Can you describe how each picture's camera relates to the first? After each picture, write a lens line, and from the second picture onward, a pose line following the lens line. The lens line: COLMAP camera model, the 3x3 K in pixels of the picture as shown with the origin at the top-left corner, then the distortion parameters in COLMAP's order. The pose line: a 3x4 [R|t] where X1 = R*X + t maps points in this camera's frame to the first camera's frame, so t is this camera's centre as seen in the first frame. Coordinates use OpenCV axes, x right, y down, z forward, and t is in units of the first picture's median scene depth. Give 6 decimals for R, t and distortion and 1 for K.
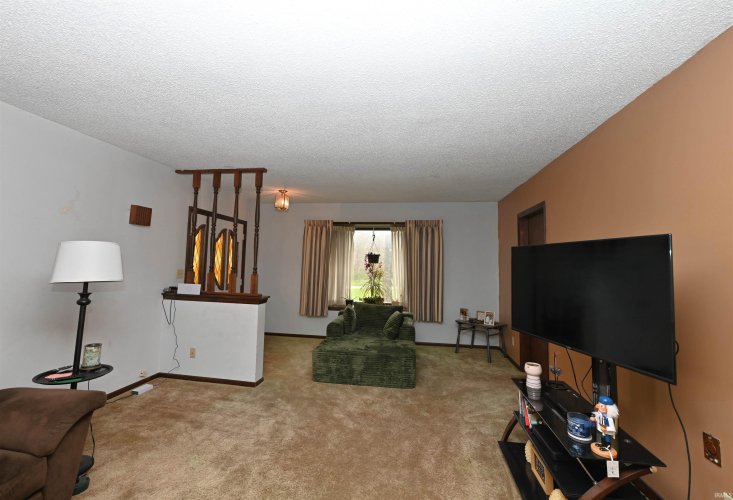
lens RADIAL K [[307.8, 0, 365.2], [0, 307.8, 242.3], [0, 0, 1]] dist [-0.002830, 0.000308]
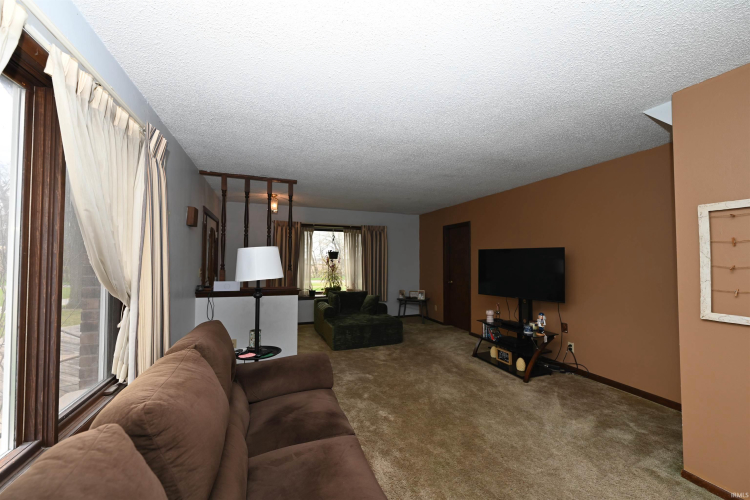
lens RADIAL K [[296.0, 0, 376.5], [0, 296.0, 250.3], [0, 0, 1]] dist [-0.000041, 0.000333]
pose [[0.864049, -0.002155, 0.503404, -0.622010], [-0.020700, 0.998993, 0.039805, -0.024873], [-0.502983, -0.044814, 0.863134, -0.143970]]
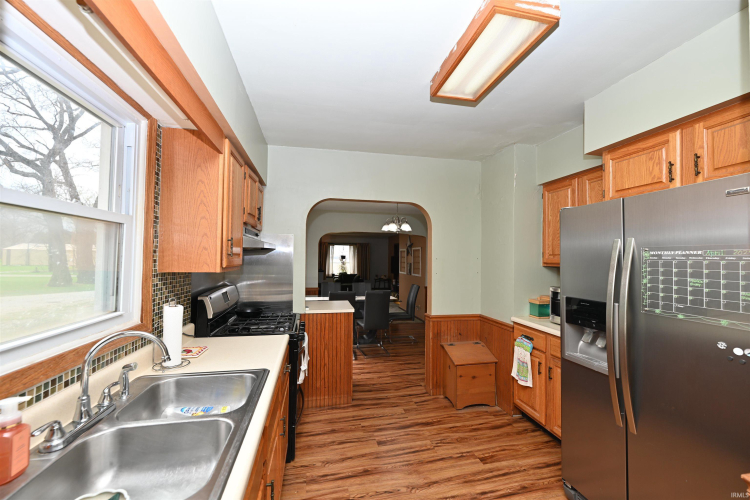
lens RADIAL K [[296.0, 0, 375.8], [0, 296.0, 250.8], [0, 0, 1]] dist [-0.000041, 0.000333]
pose [[0.930085, -0.007380, 0.367271, -0.932555], [-0.012393, 0.998599, 0.051450, -0.193312], [-0.367136, -0.052405, 0.928690, -2.057539]]
